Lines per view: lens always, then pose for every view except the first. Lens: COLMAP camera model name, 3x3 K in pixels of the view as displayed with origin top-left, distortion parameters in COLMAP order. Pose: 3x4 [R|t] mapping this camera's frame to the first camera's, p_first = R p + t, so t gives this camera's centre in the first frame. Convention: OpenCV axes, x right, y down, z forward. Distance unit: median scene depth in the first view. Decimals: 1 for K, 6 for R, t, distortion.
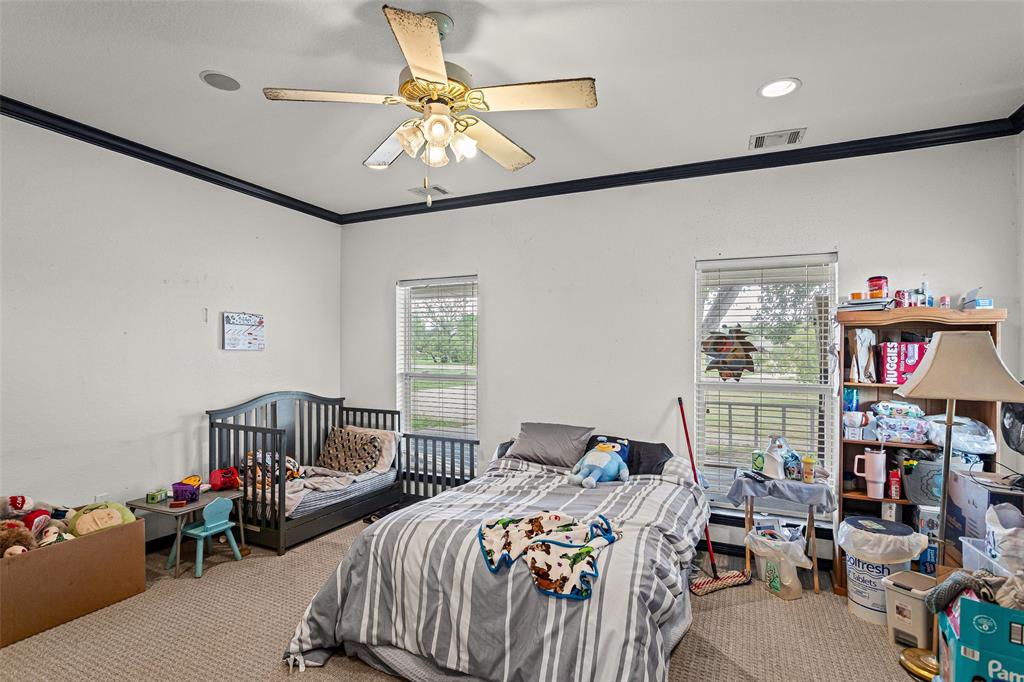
lens RADIAL K [[525.0, 0, 517.6], [0, 525.0, 345.8], [0, 0, 1]] dist [-0.001648, 0.000350]
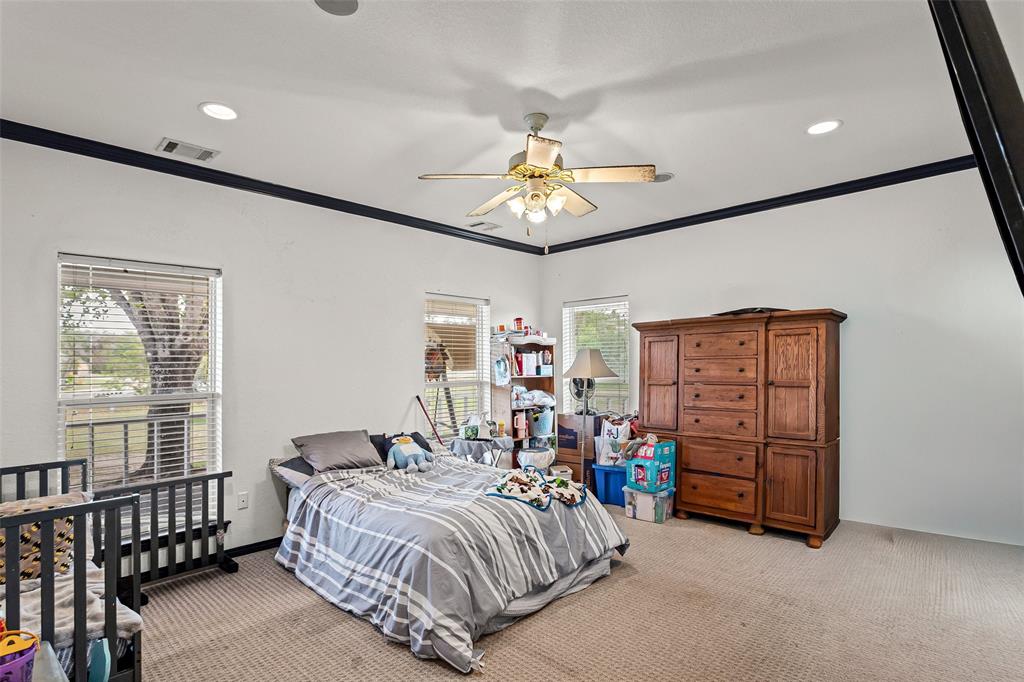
lens RADIAL K [[525.0, 0, 517.6], [0, 525.0, 345.8], [0, 0, 1]] dist [-0.001648, 0.000350]
pose [[0.277588, 0.019789, 0.960497, -0.891494], [0.007004, 0.999720, -0.022621, 0.006759], [-0.960675, 0.013007, 0.277371, 0.406056]]
